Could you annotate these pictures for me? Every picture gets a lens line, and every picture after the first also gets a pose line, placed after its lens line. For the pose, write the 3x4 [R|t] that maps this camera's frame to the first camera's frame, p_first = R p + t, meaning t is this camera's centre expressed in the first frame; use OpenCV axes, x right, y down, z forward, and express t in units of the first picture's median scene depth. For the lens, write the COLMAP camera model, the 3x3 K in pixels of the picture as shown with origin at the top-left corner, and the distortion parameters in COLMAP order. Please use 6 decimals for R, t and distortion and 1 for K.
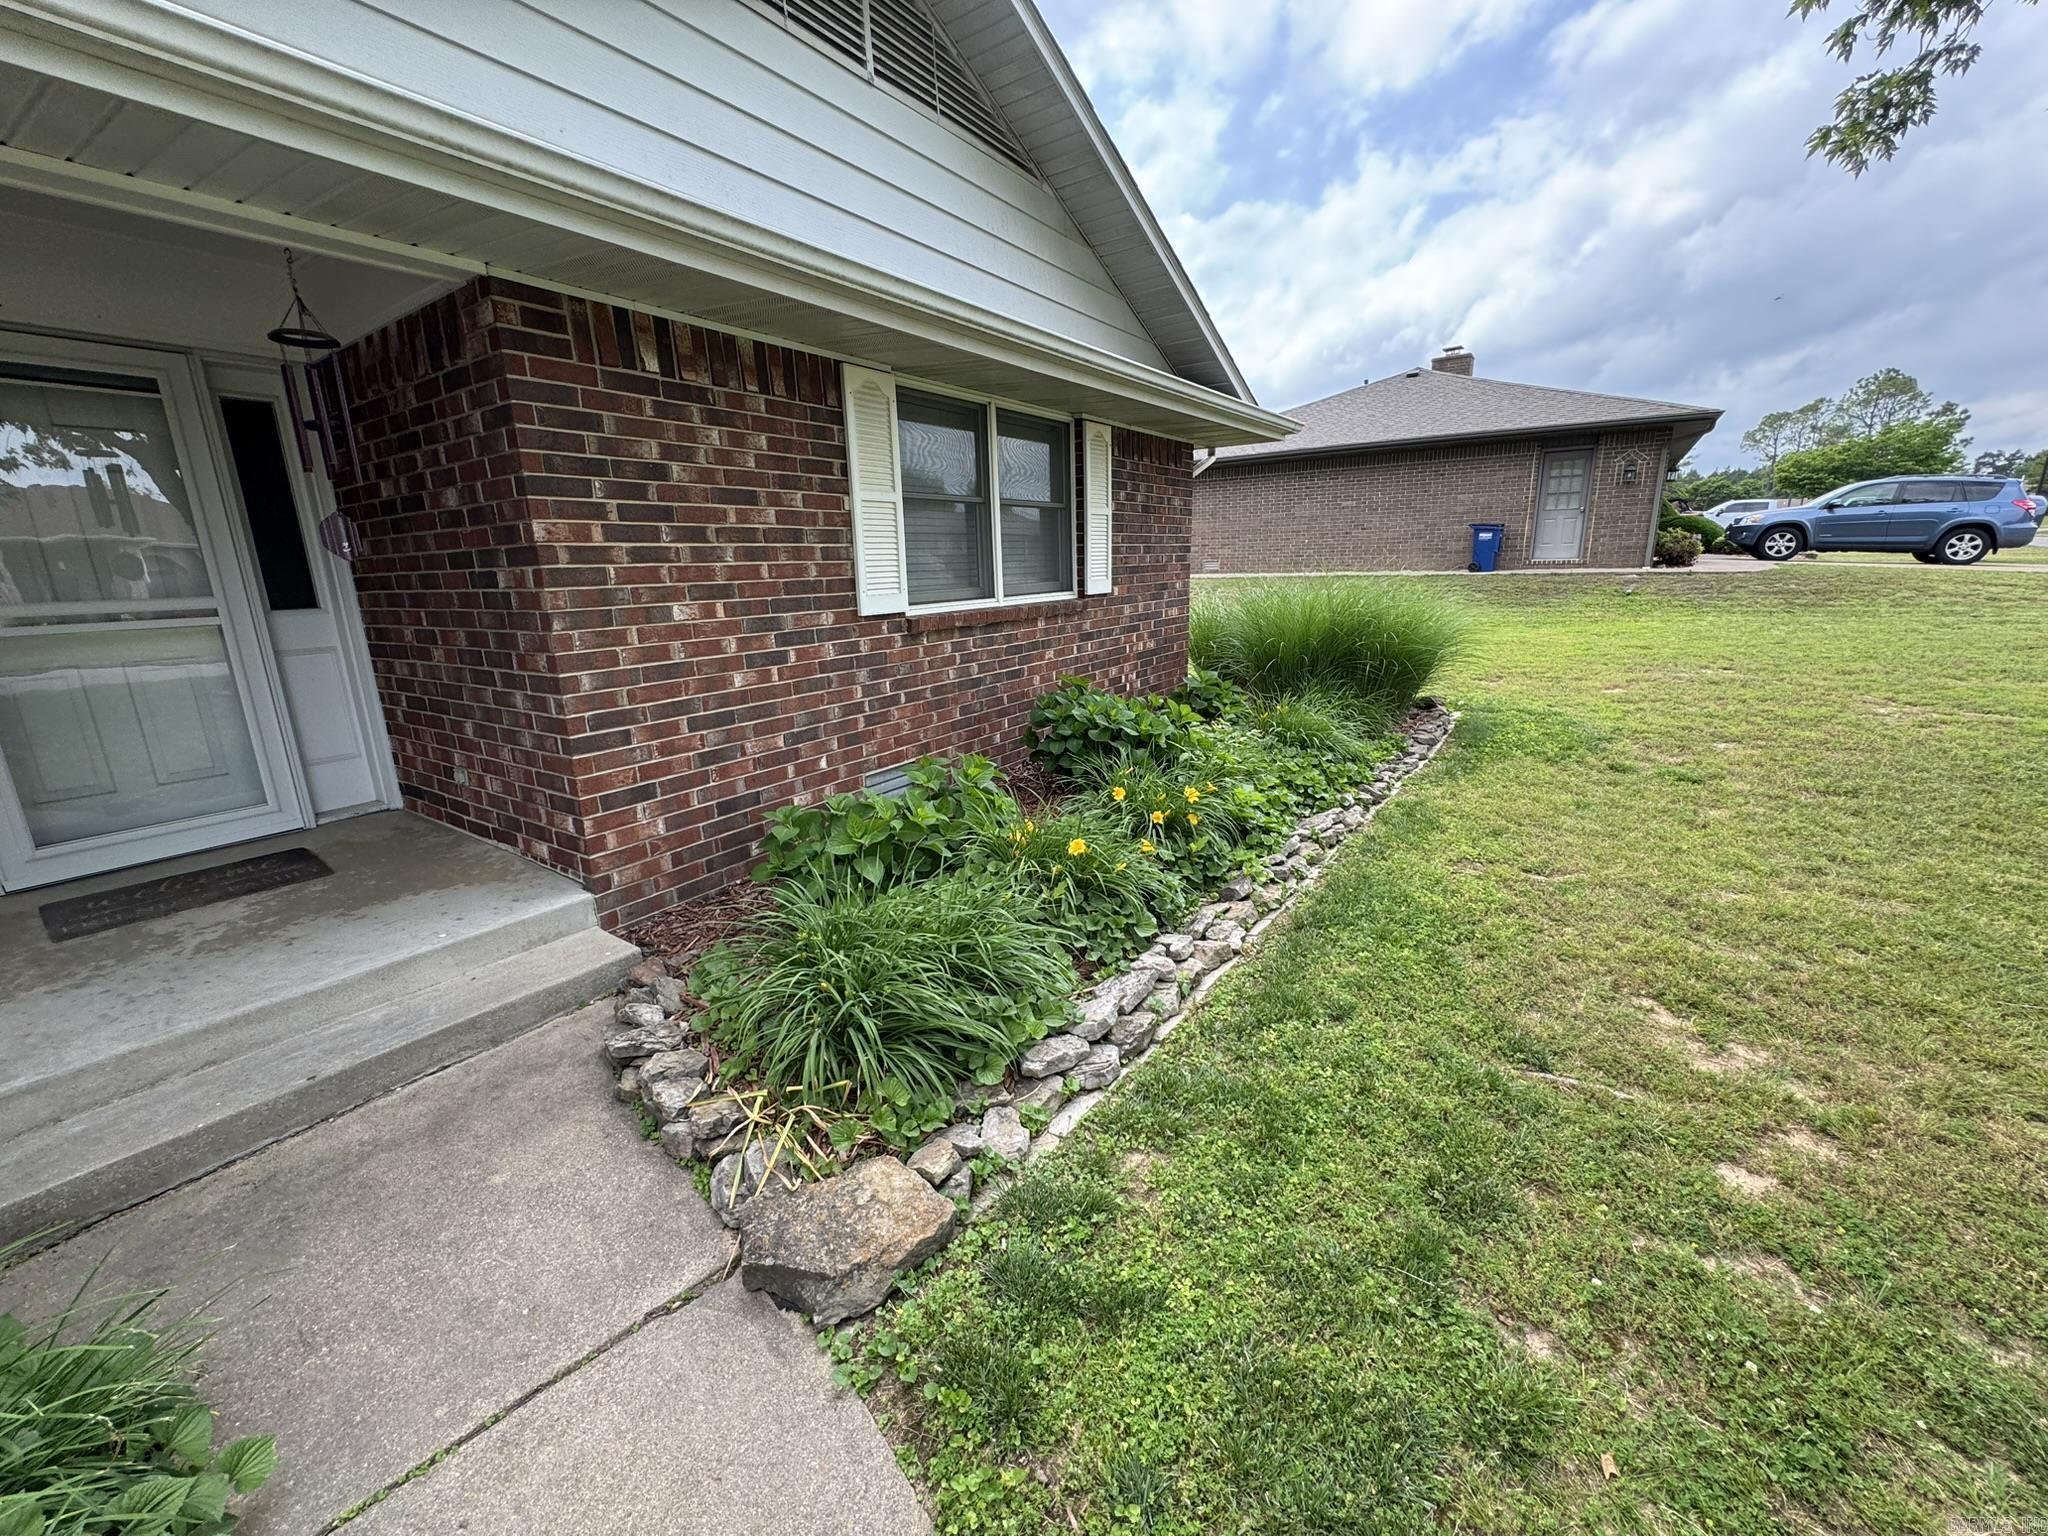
lens RADIAL K [[814.0, 0, 1026.0], [0, 814.0, 762.8], [0, 0, 1]] dist [-0.003713, 0.000296]
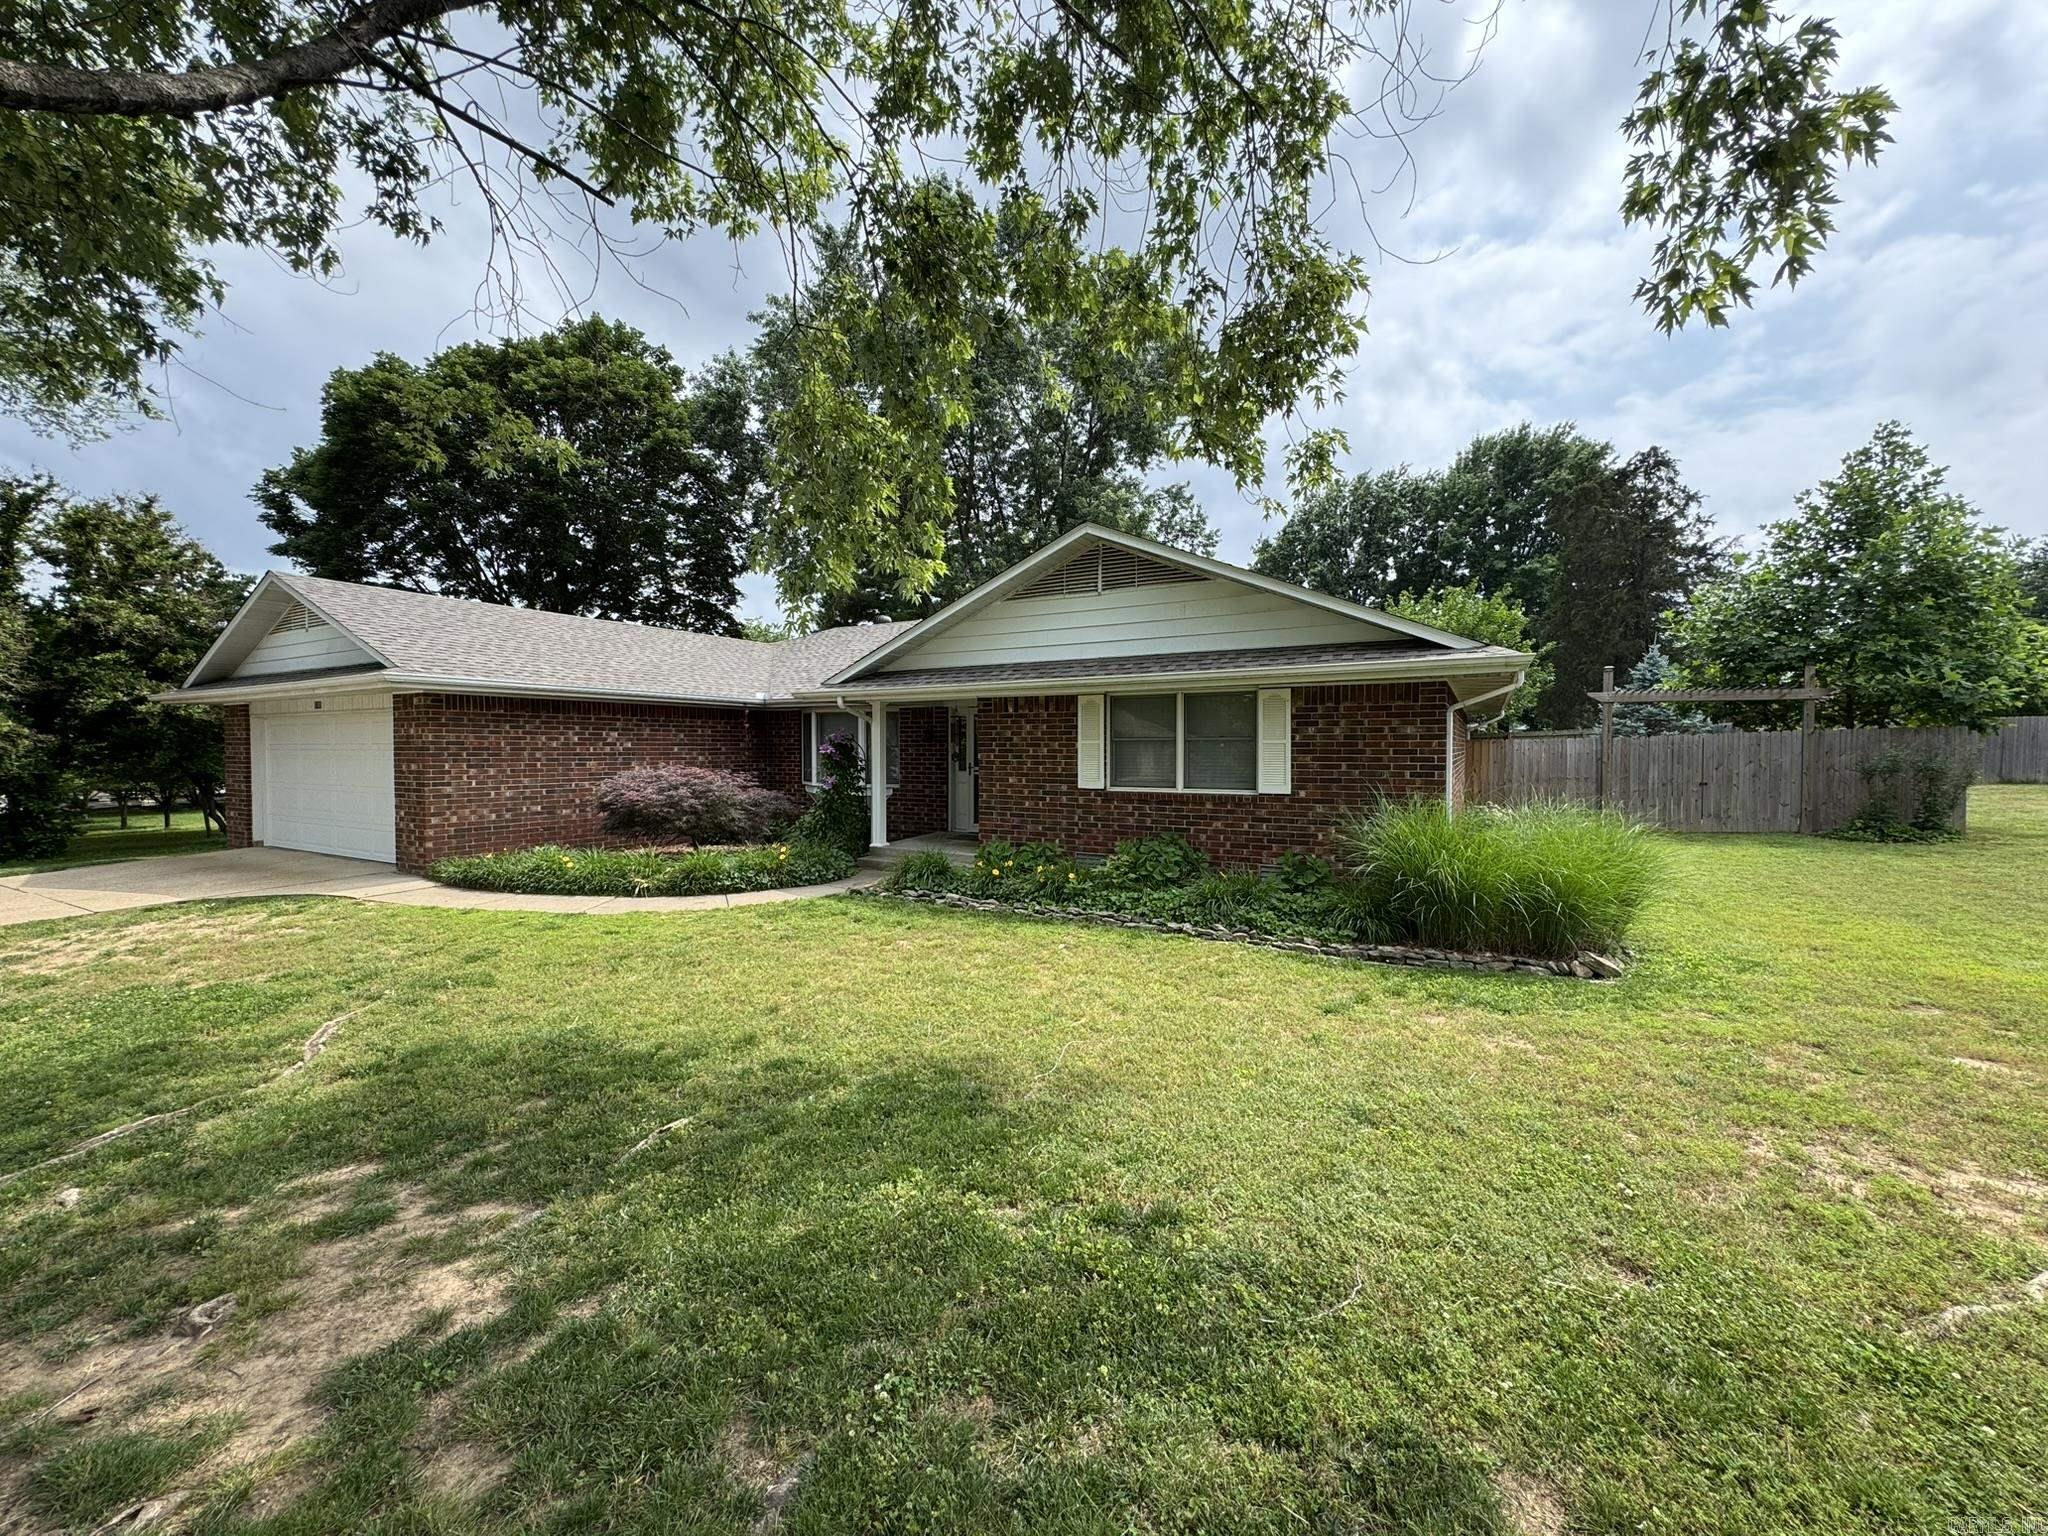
lens RADIAL K [[814.0, 0, 1028.4], [0, 814.0, 765.6], [0, 0, 1]] dist [-0.003713, 0.000296]
pose [[0.096493, 0.053044, -0.993919, 2.159664], [-0.239260, 0.970535, 0.028568, -0.267759], [0.966149, 0.235049, 0.106341, 0.536271]]
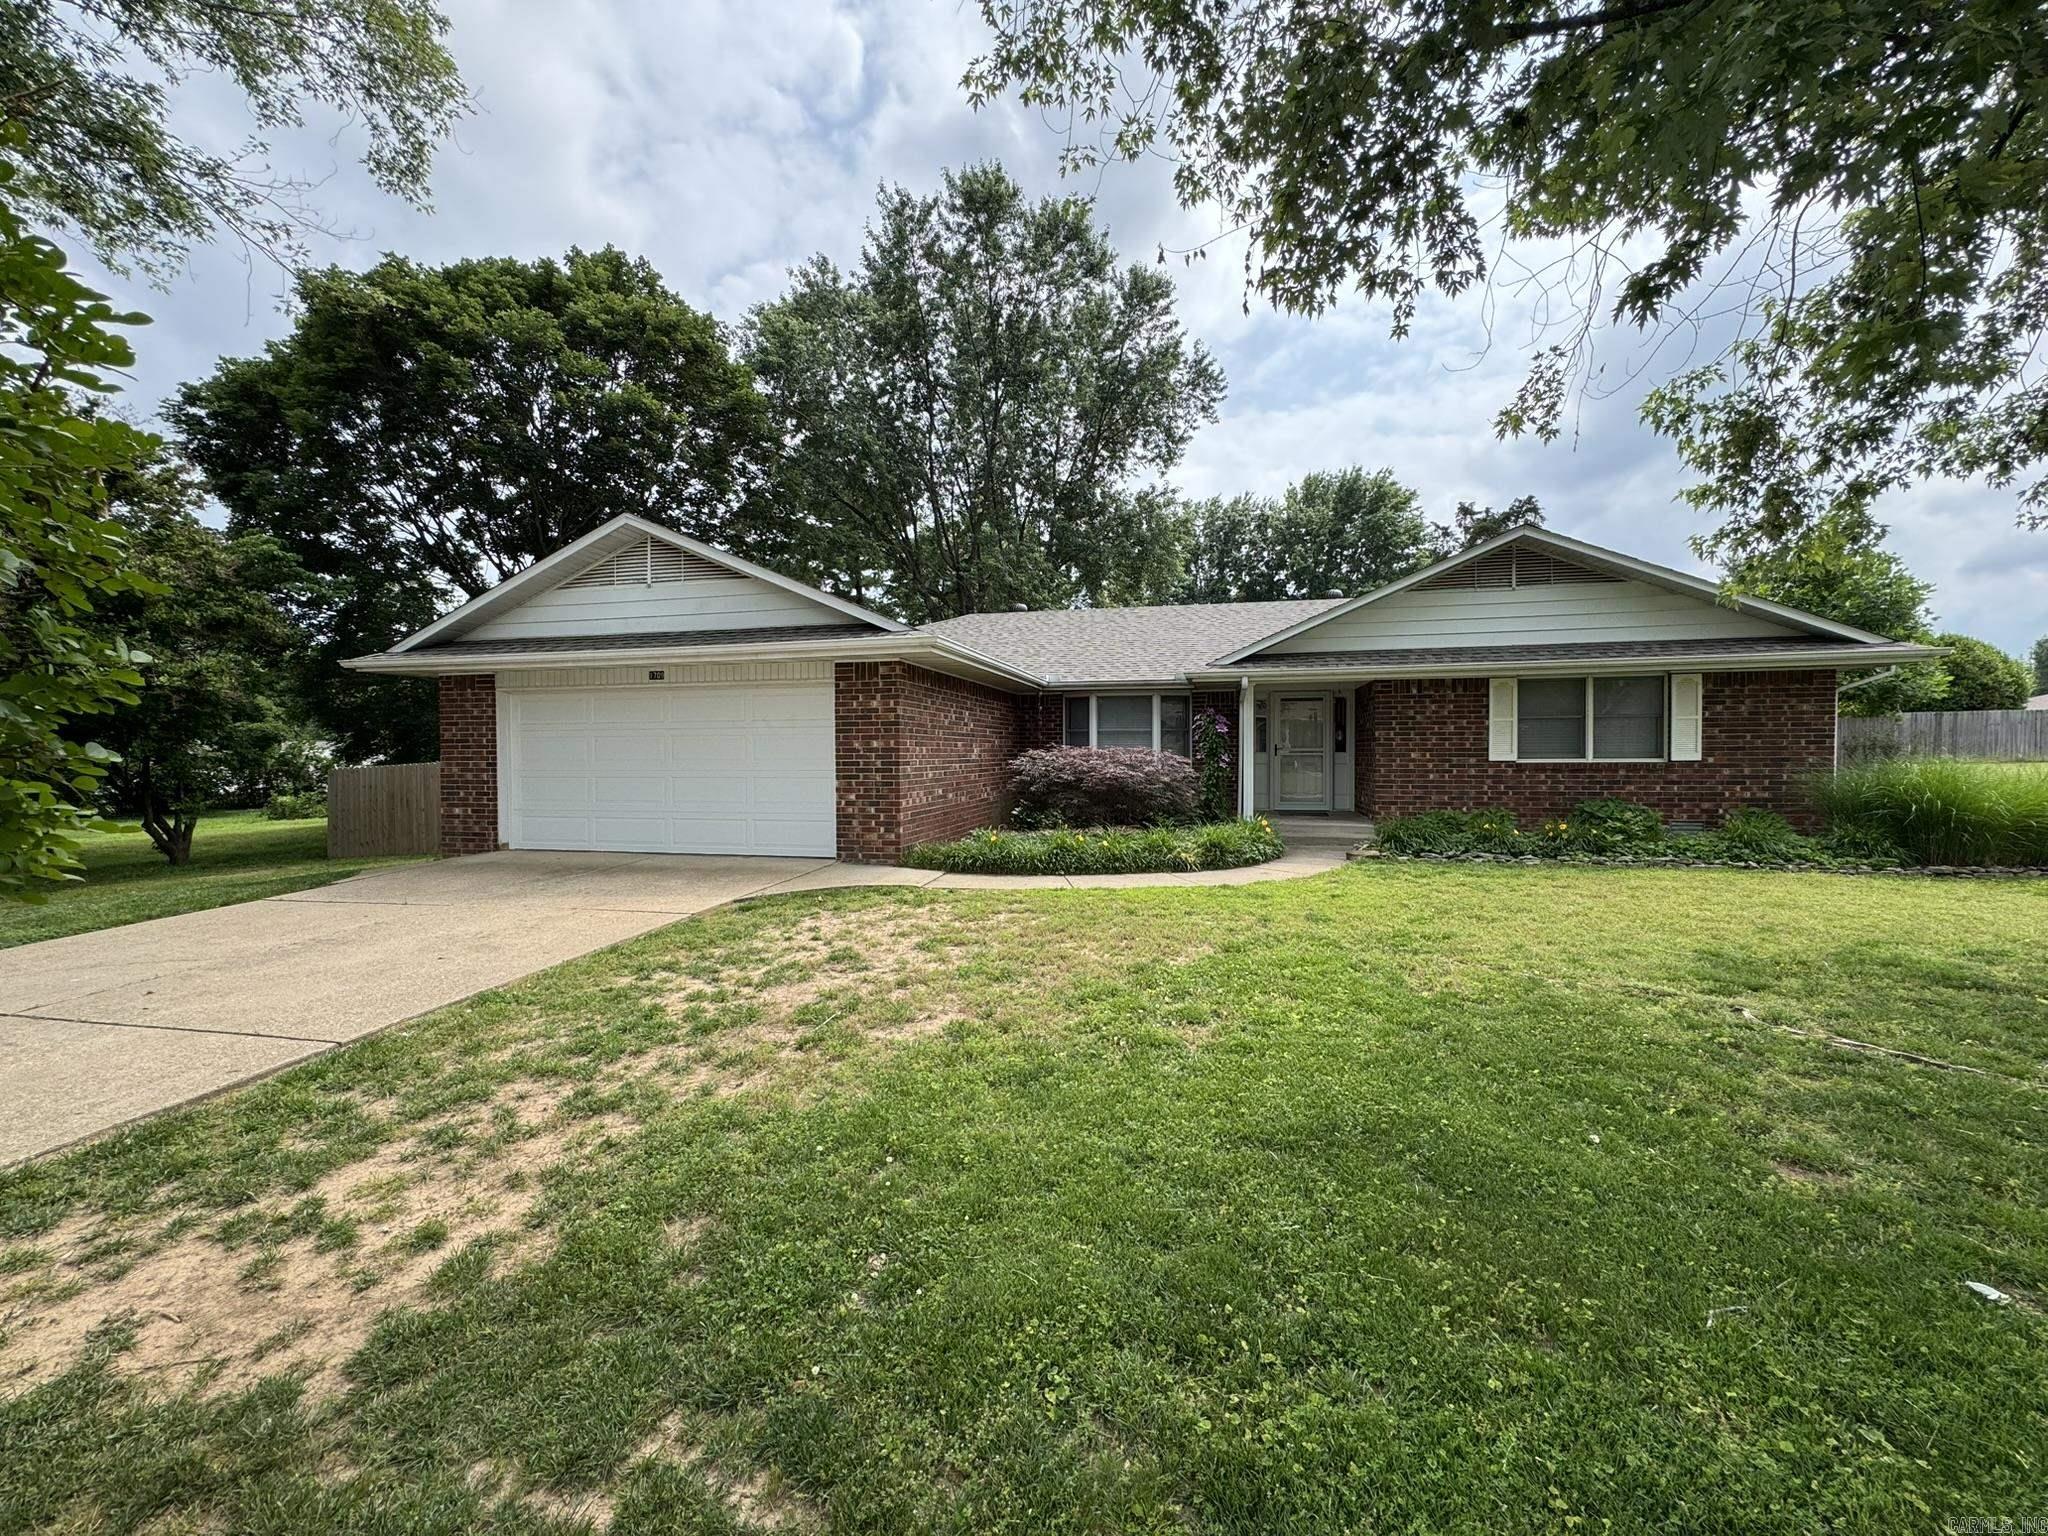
lens RADIAL K [[814.0, 0, 1021.9], [0, 814.0, 760.7], [0, 0, 1]] dist [-0.003713, 0.000296]
pose [[0.369586, 0.039804, -0.928344, 1.721865], [-0.226566, 0.972788, -0.048489, 0.306946], [0.901152, 0.228252, 0.368547, -1.422396]]
